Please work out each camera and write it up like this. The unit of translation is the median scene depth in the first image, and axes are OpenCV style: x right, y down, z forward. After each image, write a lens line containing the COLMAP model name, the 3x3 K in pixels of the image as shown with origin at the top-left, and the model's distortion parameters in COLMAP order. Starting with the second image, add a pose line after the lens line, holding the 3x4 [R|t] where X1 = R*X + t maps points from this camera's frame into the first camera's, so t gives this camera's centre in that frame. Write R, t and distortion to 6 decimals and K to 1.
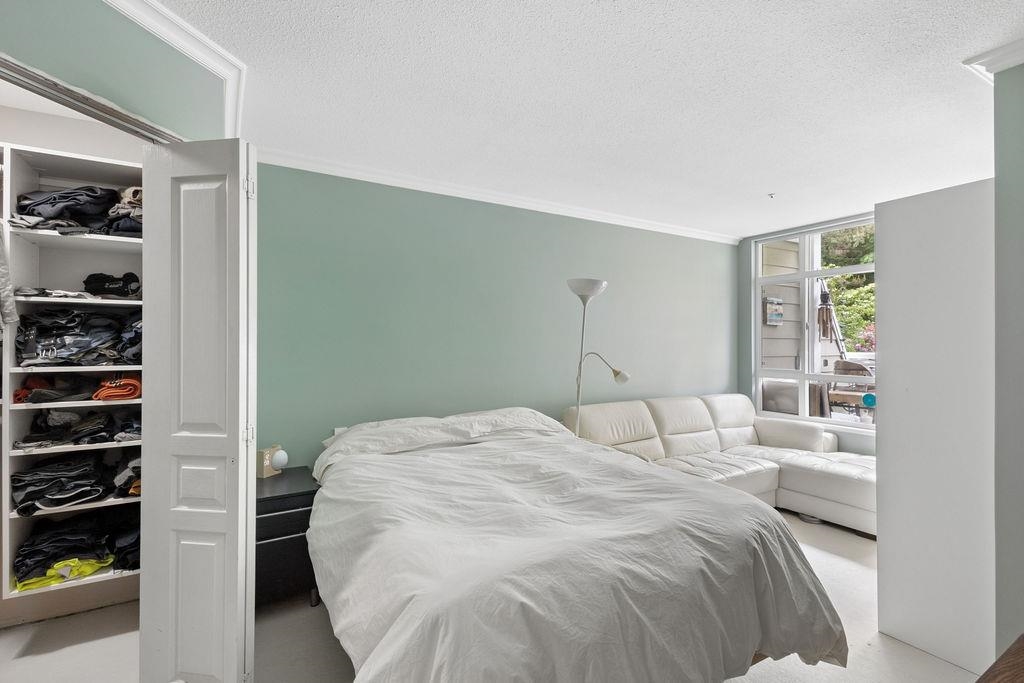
lens RADIAL K [[476.1, 0, 511.3], [0, 476.1, 351.5], [0, 0, 1]] dist [0.011380, -0.000488]
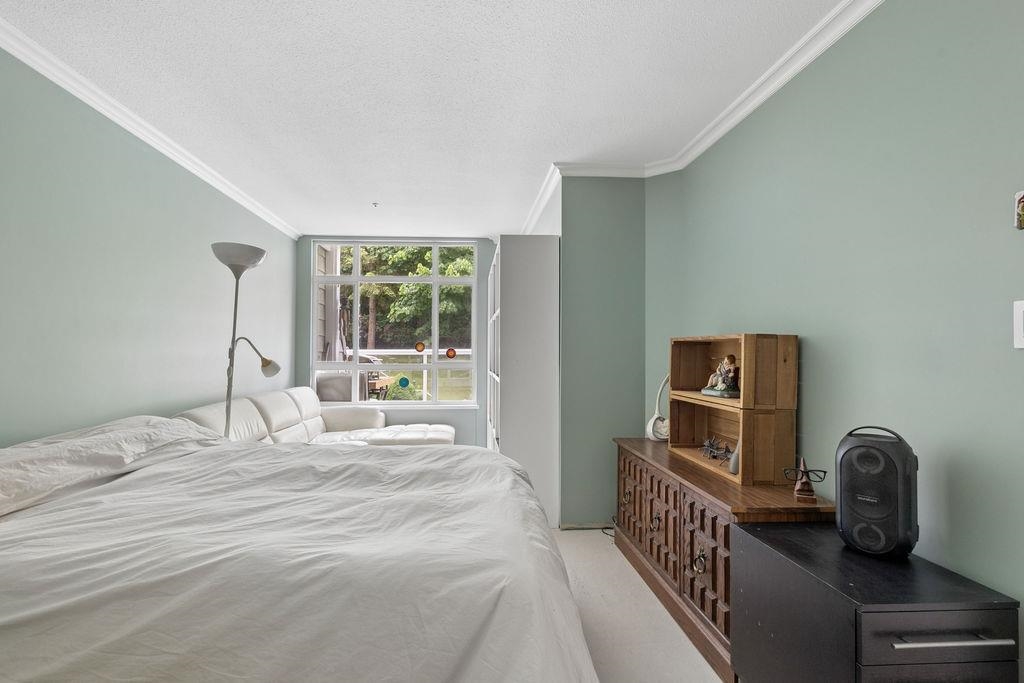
lens RADIAL K [[476.1, 0, 511.3], [0, 476.1, 351.5], [0, 0, 1]] dist [0.011380, -0.000488]
pose [[0.451131, -0.002253, 0.892455, -0.420343], [0.012688, 0.999912, -0.003890, 0.041791], [-0.892368, 0.013078, 0.451120, 0.264990]]
